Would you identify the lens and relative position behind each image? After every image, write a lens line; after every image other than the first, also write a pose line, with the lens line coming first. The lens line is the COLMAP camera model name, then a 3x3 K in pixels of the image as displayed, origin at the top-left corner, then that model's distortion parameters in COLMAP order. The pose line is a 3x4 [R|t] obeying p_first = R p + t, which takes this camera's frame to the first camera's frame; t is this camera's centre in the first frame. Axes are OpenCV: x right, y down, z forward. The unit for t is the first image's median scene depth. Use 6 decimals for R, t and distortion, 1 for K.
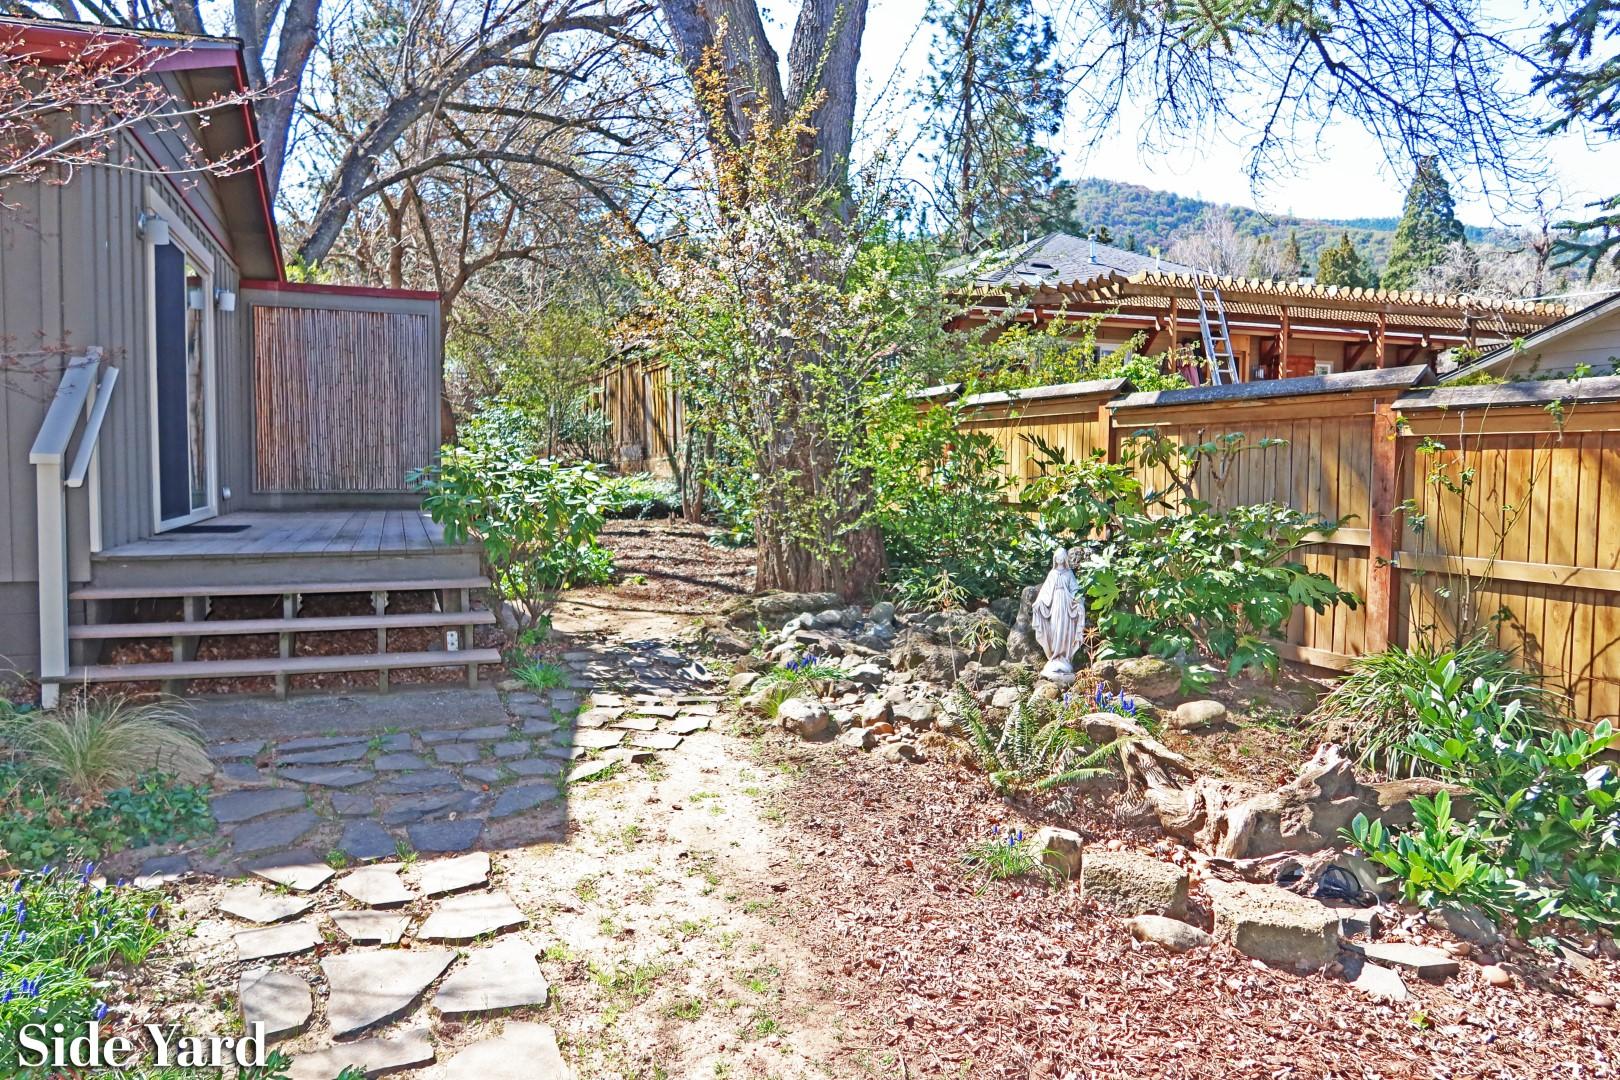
lens RADIAL K [[1104.3, 0, 809.8], [0, 1104.3, 537.8], [0, 0, 1]] dist [-0.029983, 0.005689]
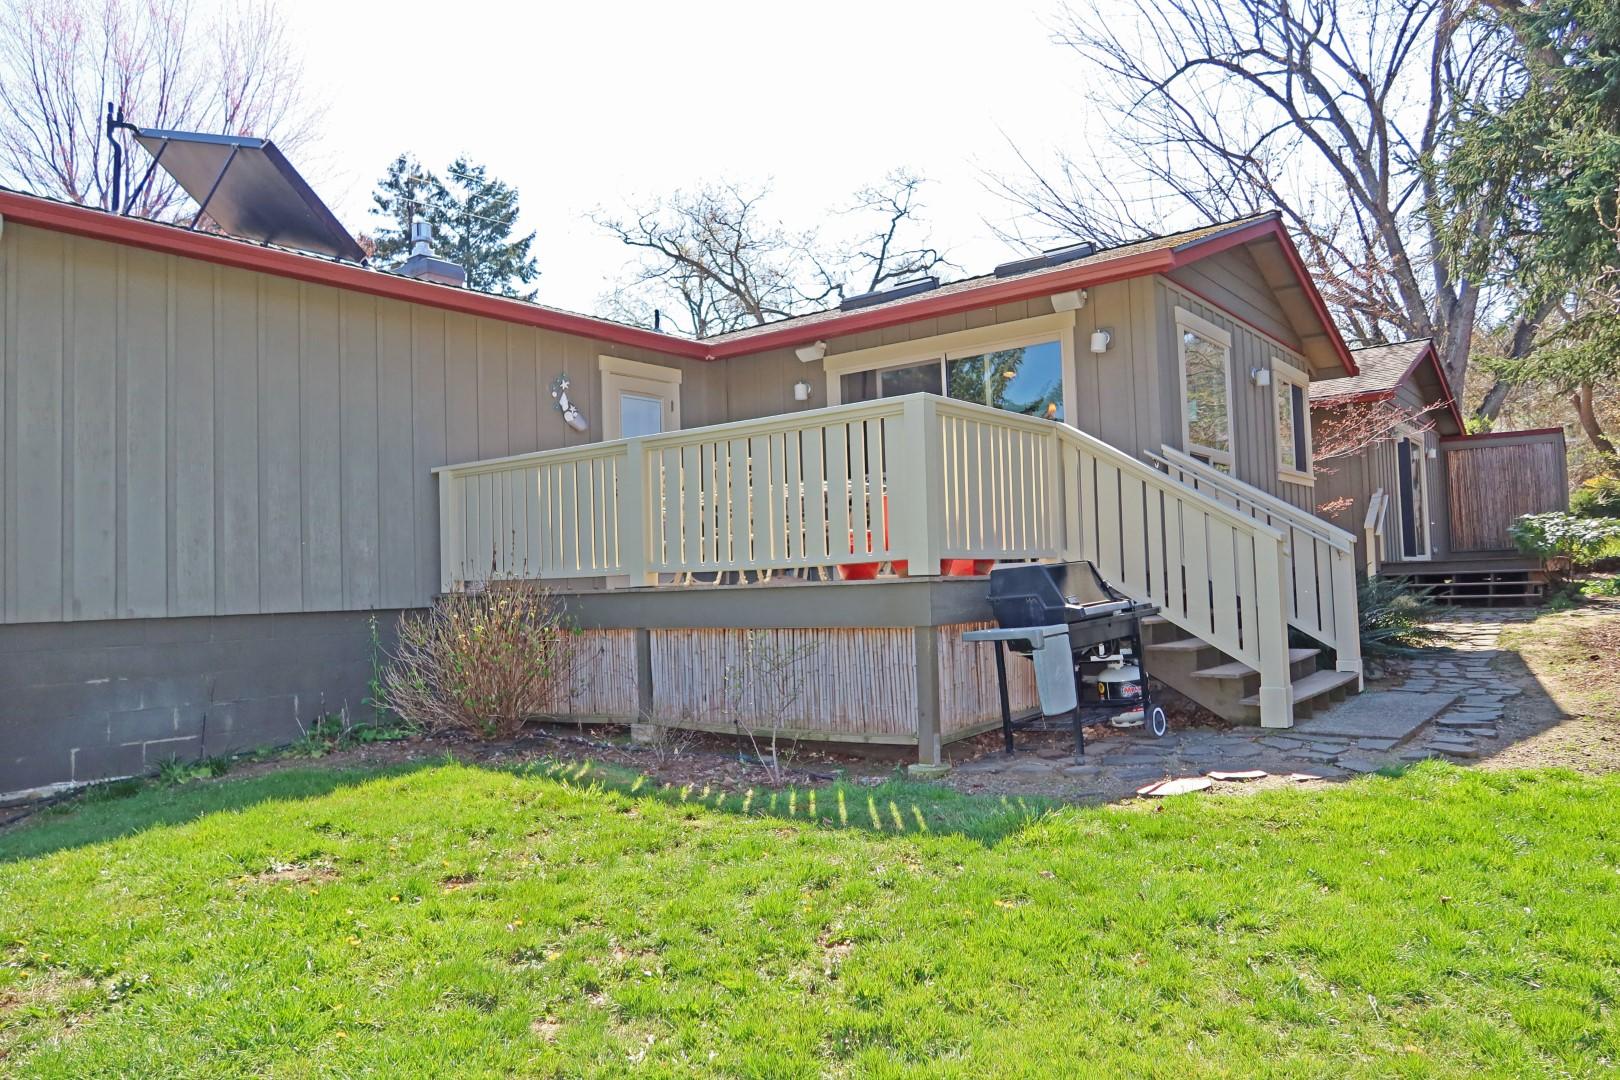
lens RADIAL K [[1104.3, 0, 811.7], [0, 1104.3, 541.8], [0, 0, 1]] dist [-0.029983, 0.005689]
pose [[0.518945, -0.068487, -0.852060, 0.555943], [-0.012484, 0.996072, -0.087666, 0.129218], [0.854716, 0.056131, 0.516052, -0.962872]]
